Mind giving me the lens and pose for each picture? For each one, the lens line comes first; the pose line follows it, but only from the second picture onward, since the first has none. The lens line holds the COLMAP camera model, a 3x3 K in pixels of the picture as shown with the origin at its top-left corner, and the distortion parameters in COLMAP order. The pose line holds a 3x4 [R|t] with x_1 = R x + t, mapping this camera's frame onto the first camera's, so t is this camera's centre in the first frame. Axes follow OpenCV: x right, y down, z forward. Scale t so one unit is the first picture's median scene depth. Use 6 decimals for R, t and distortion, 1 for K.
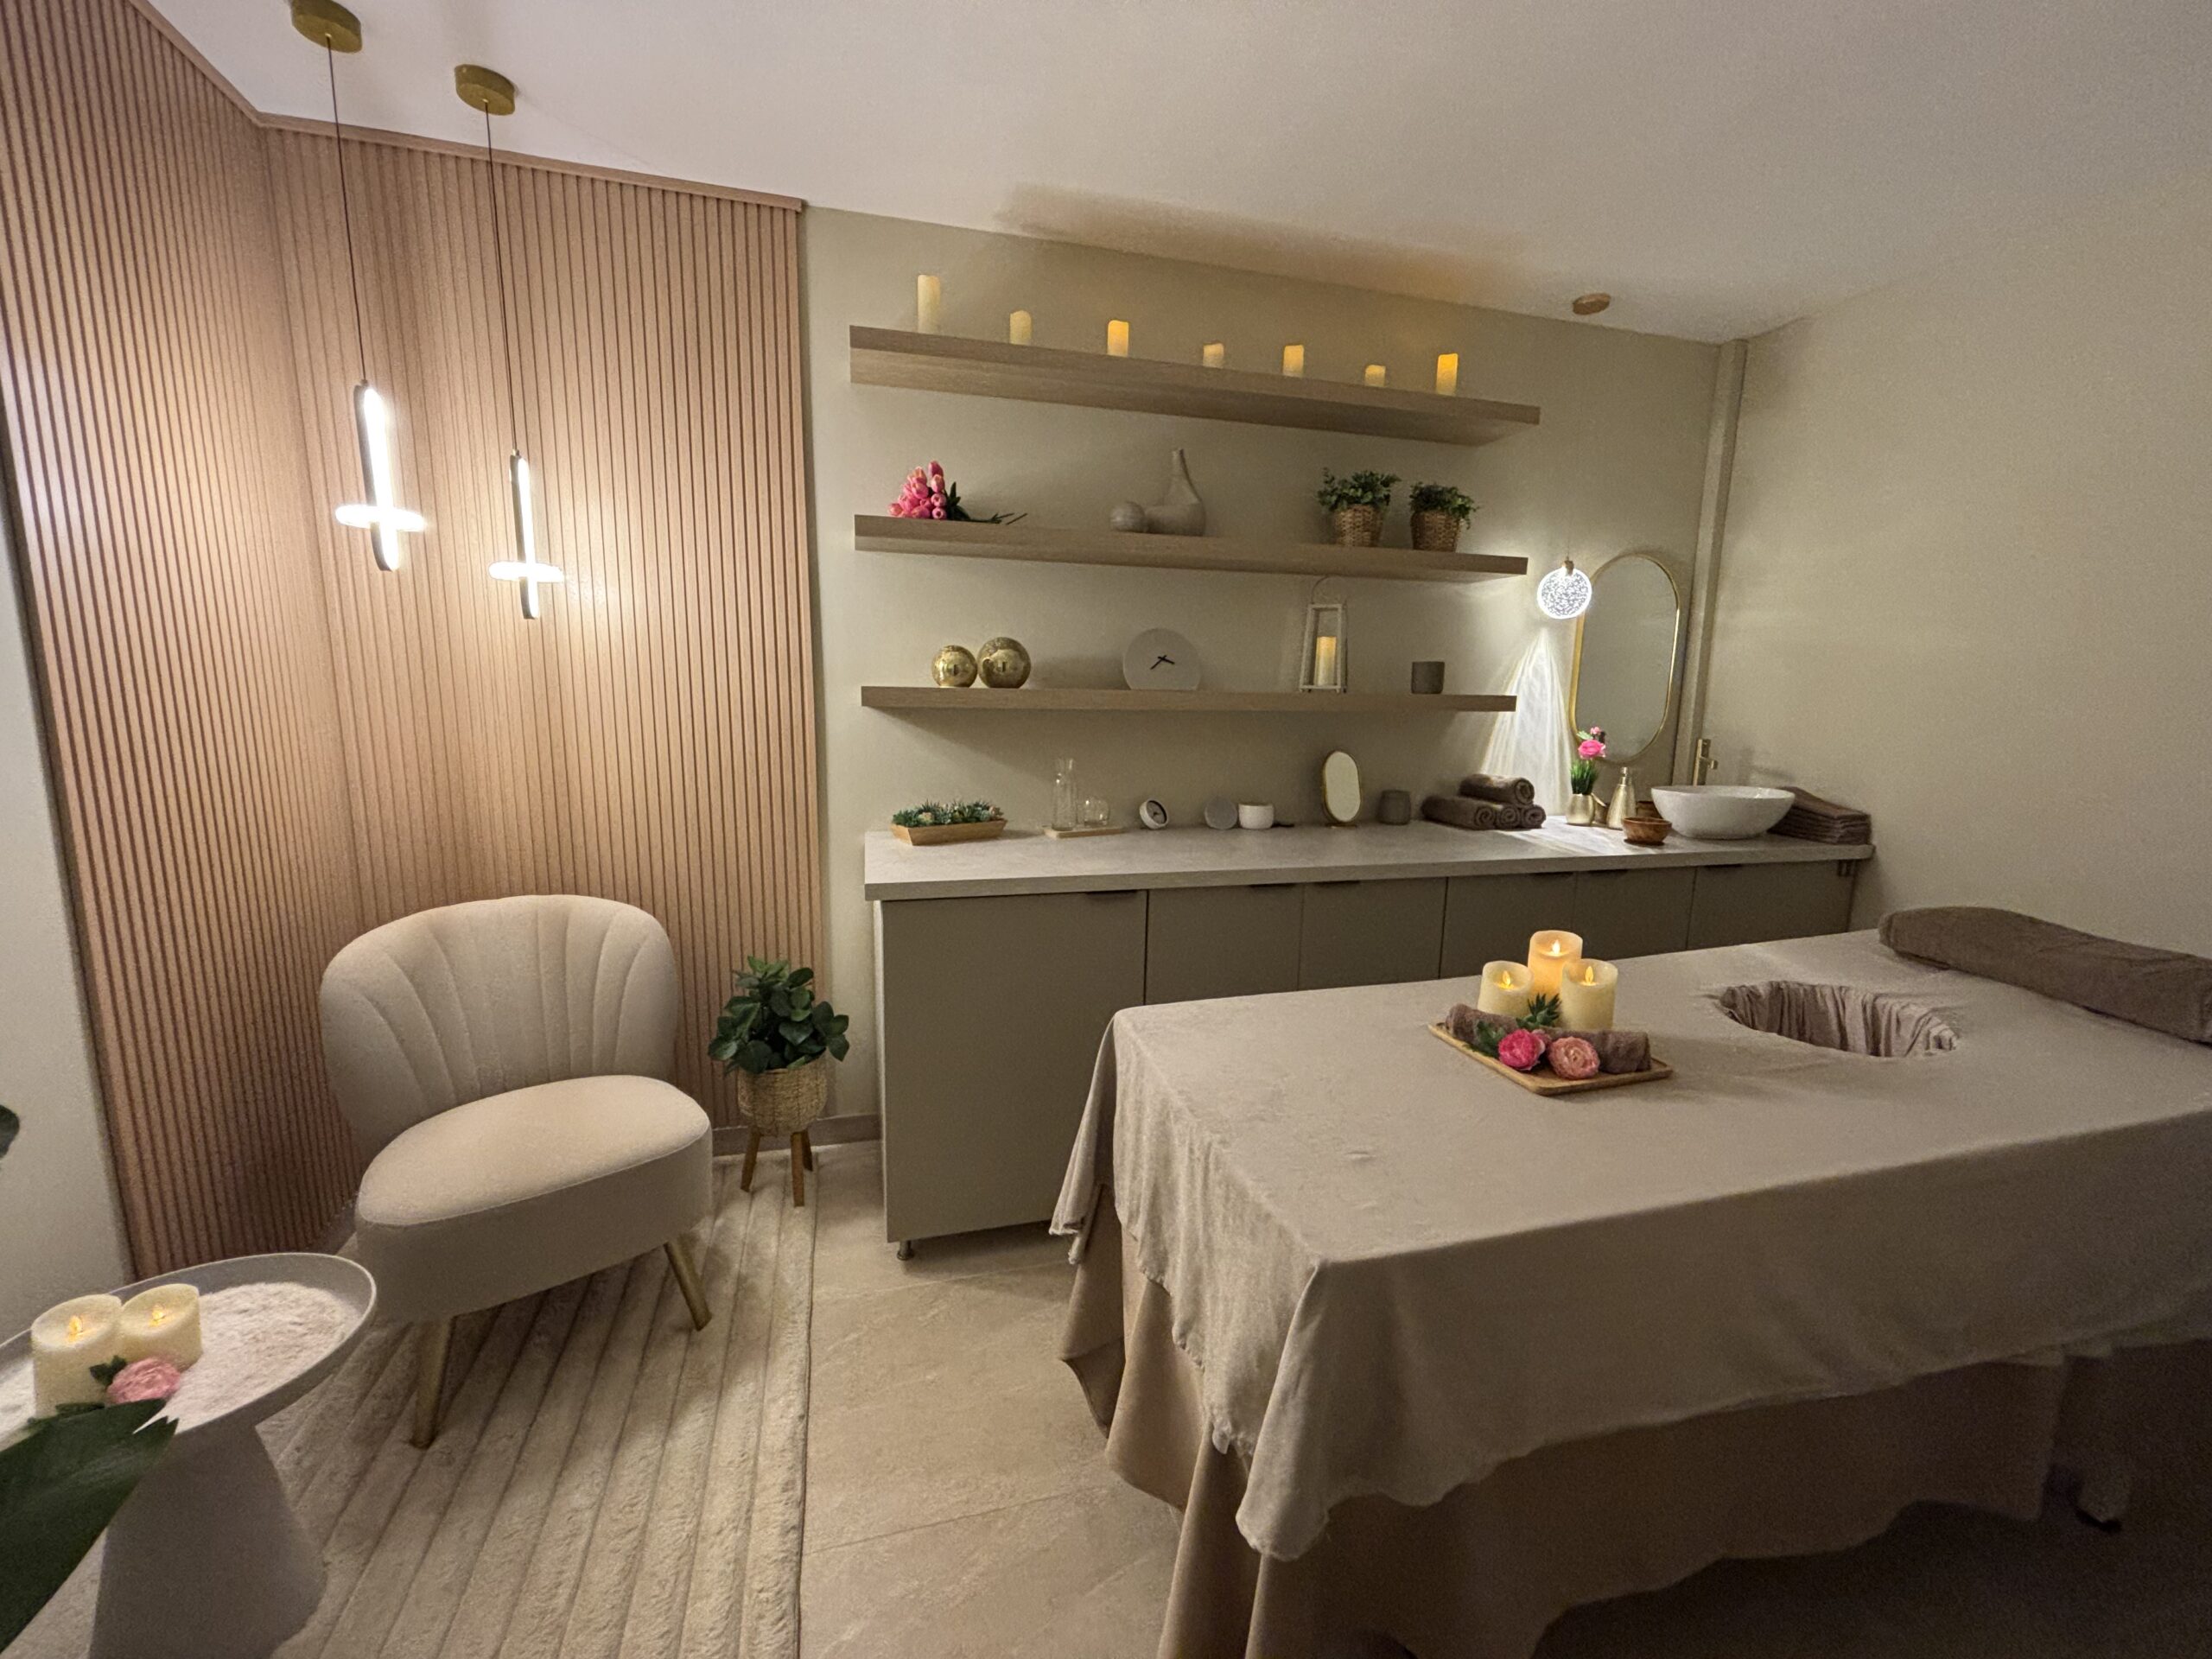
lens RADIAL K [[892.2, 0, 1101.1], [0, 892.2, 831.0], [0, 0, 1]] dist [-0.003751, 0.002098]
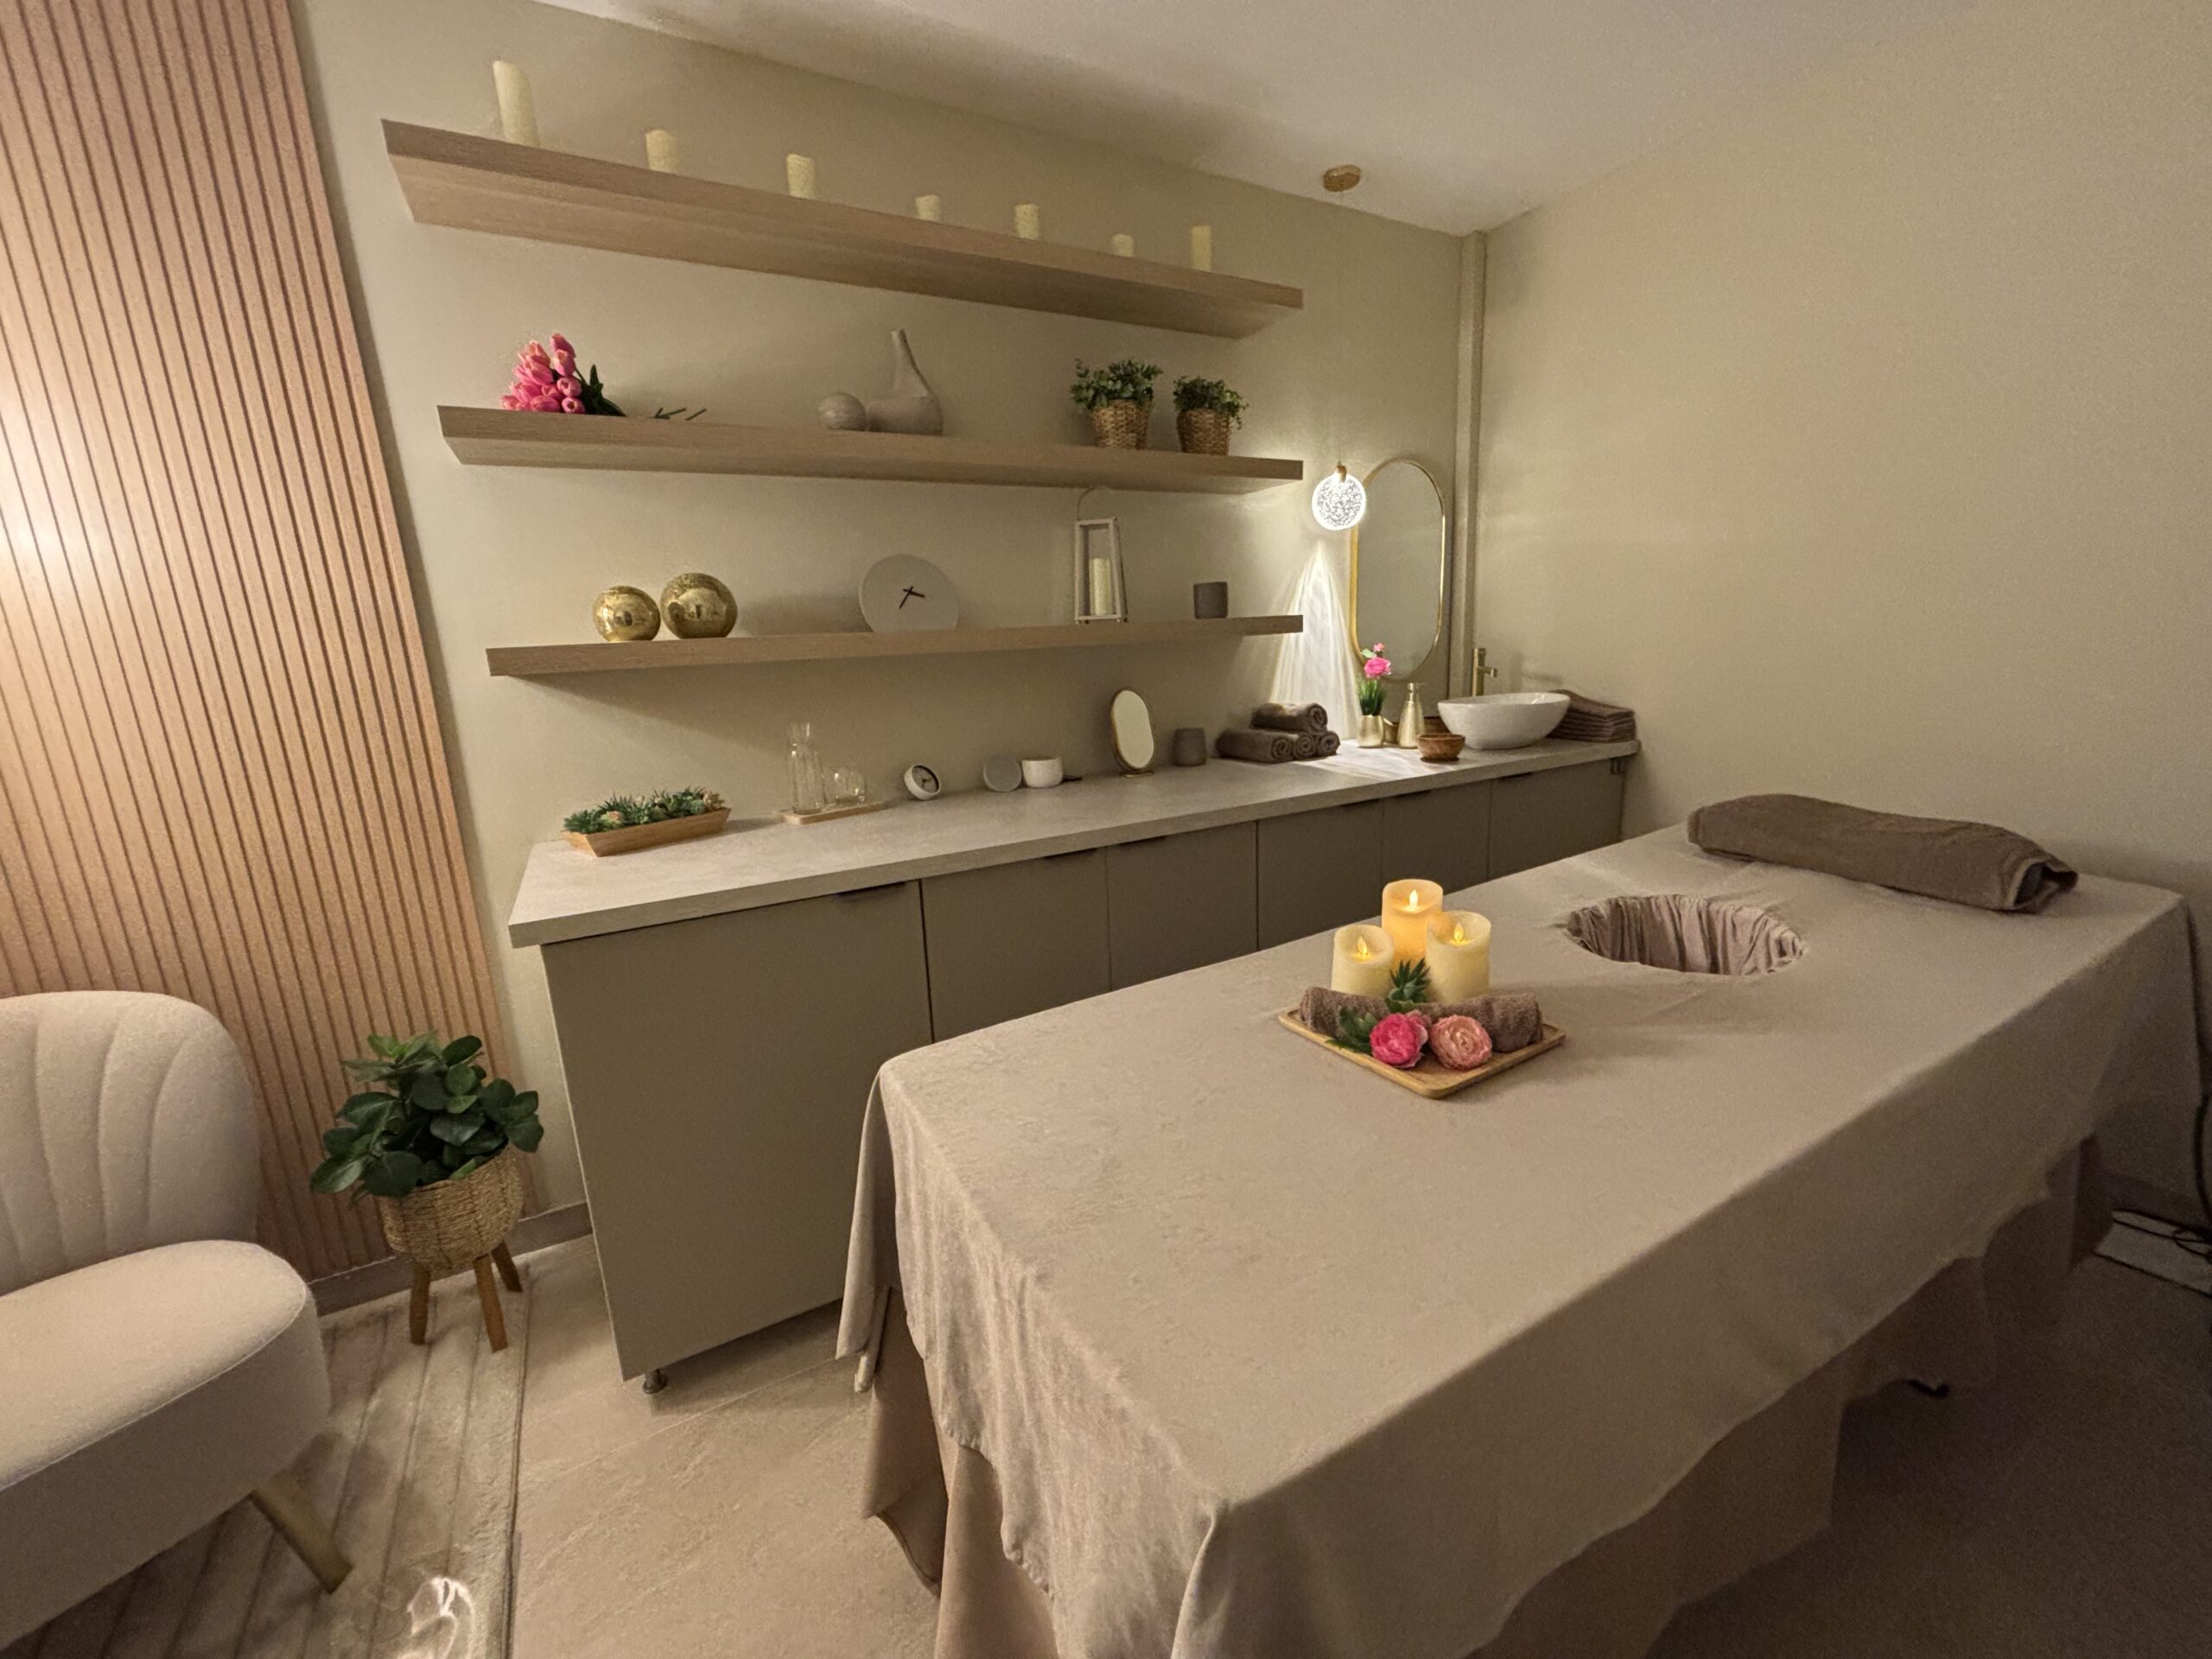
lens RADIAL K [[892.2, 0, 1101.3], [0, 892.2, 830.0], [0, 0, 1]] dist [-0.003751, 0.002098]
pose [[0.966842, -0.113822, 0.228608, 0.031569], [0.102340, 0.992846, 0.061505, -0.009596], [-0.233973, -0.036070, 0.971574, 0.172265]]
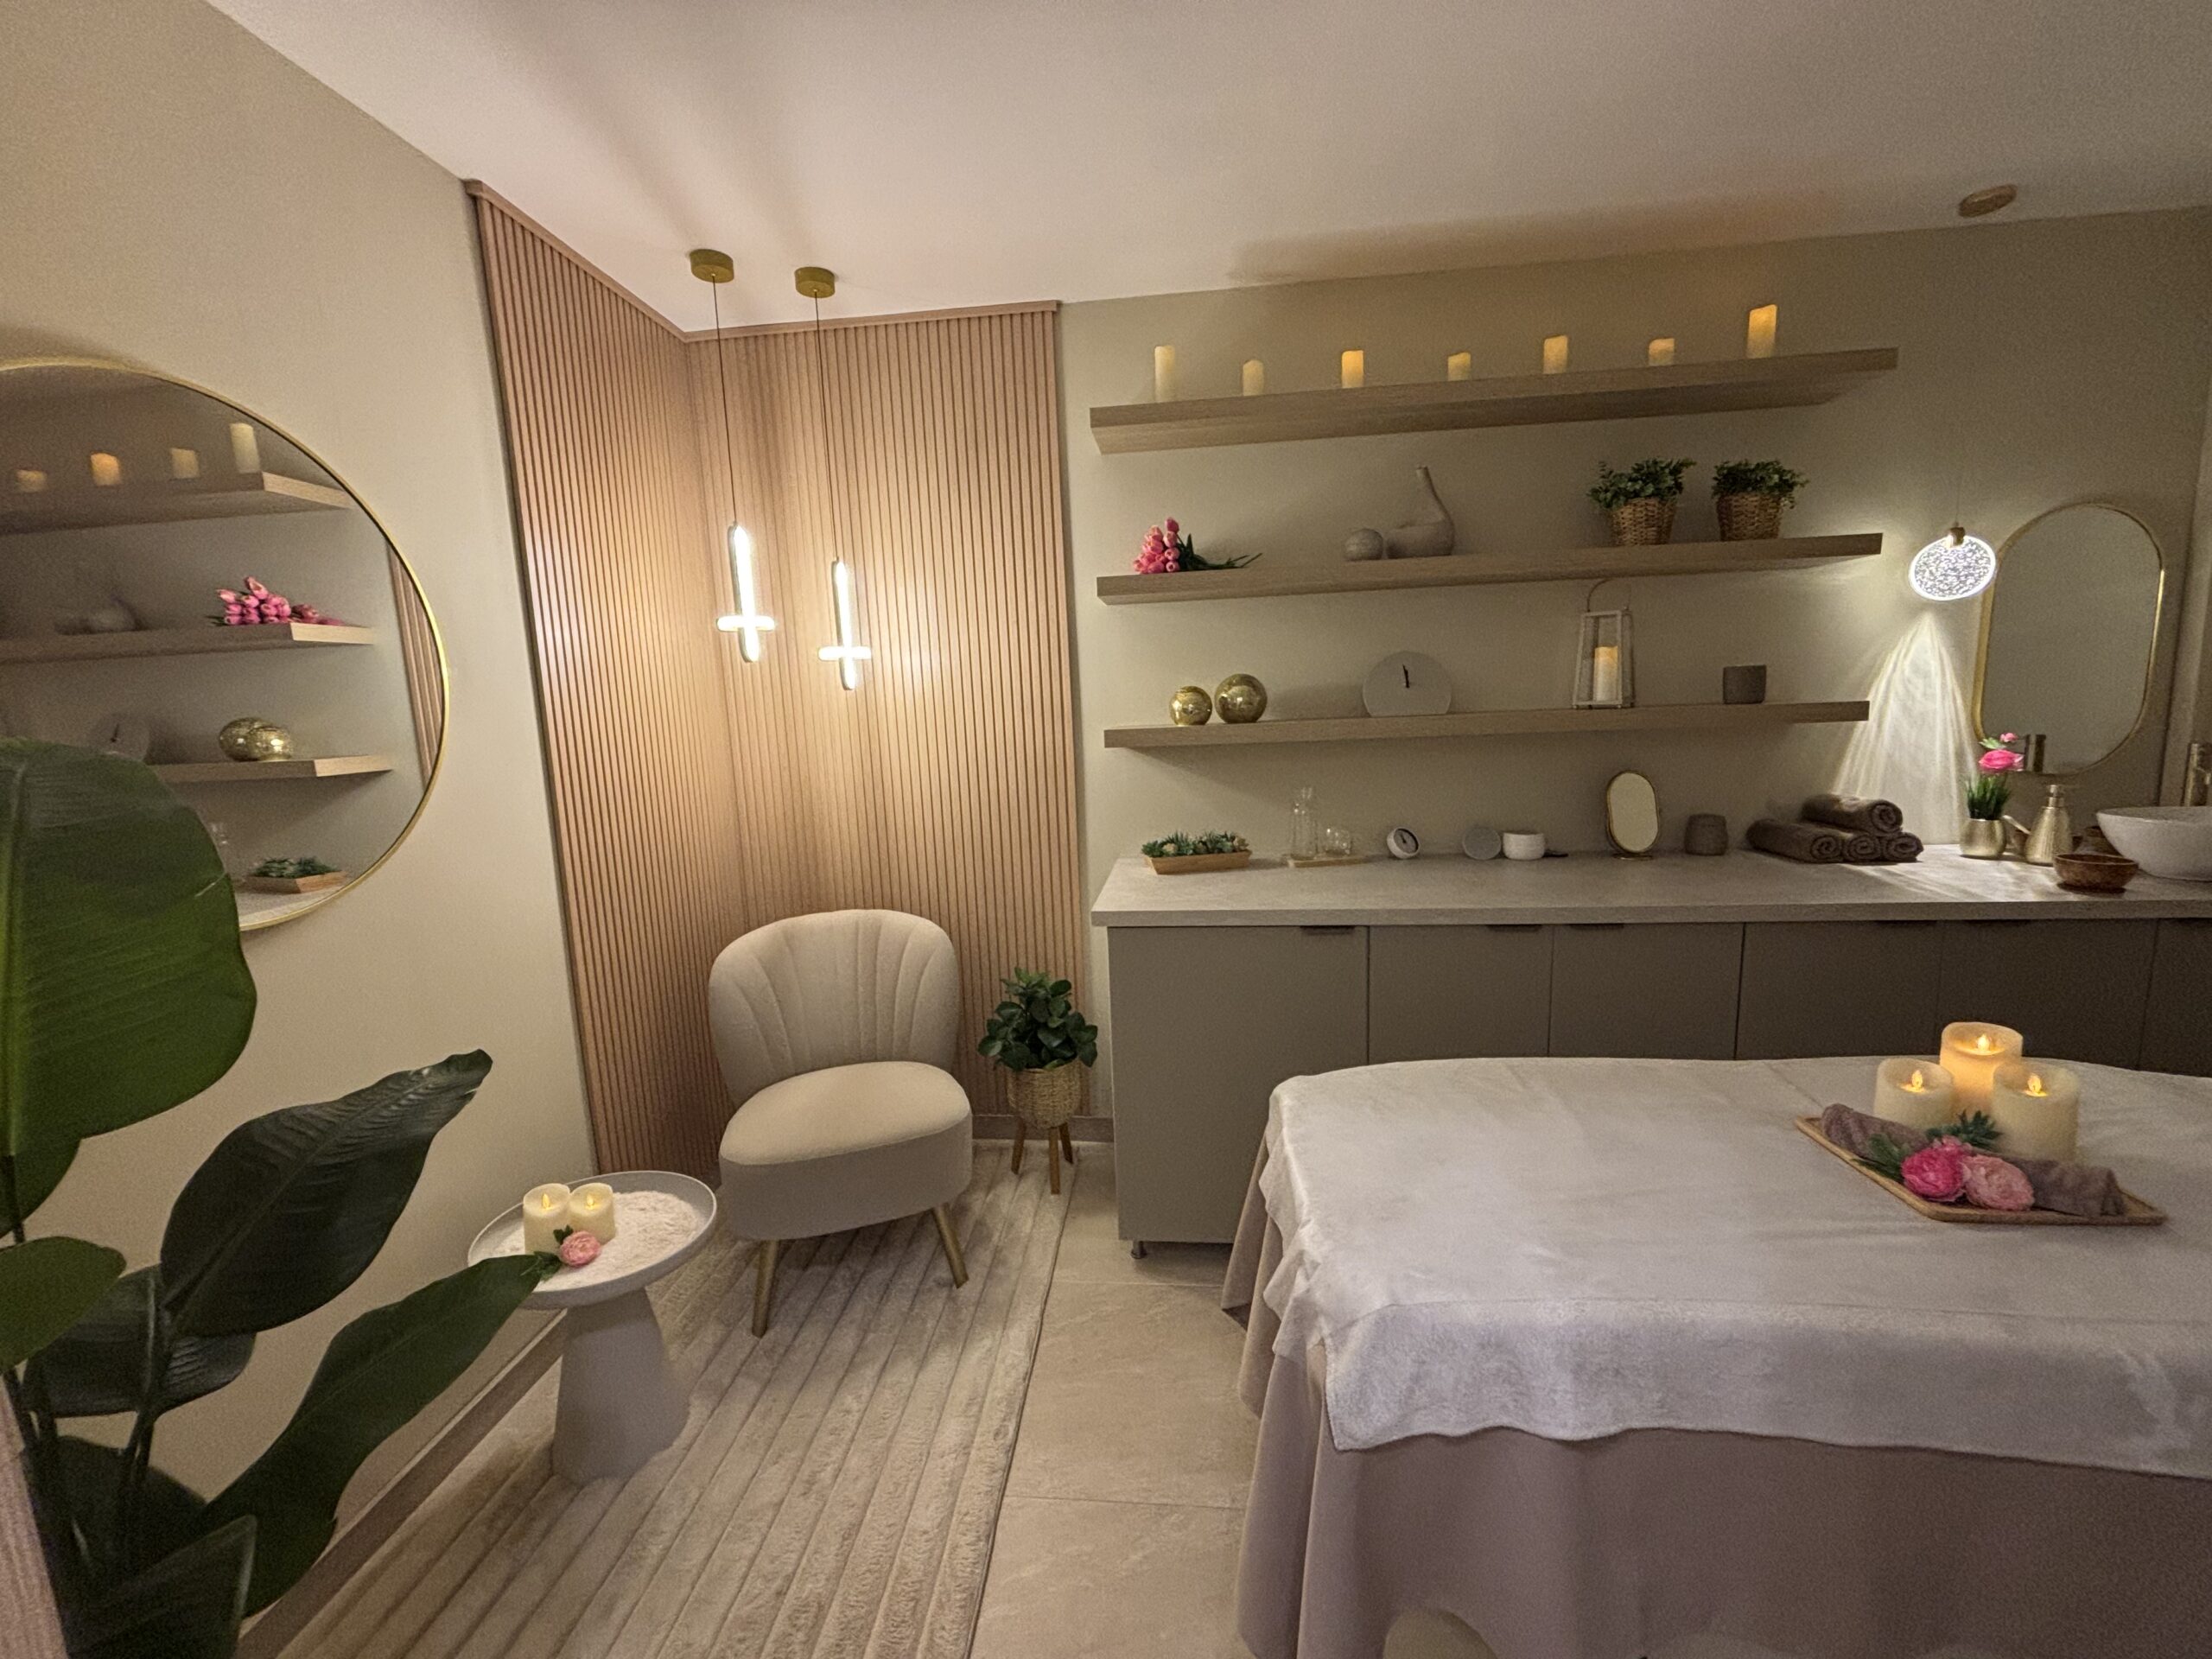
lens RADIAL K [[892.2, 0, 1107.0], [0, 892.2, 829.7], [0, 0, 1]] dist [-0.003751, 0.002098]
pose [[0.930212, 0.001380, -0.367021, 0.137532], [-0.003867, 0.999974, -0.006041, -0.031326], [0.367003, 0.007039, 0.930193, -0.024087]]
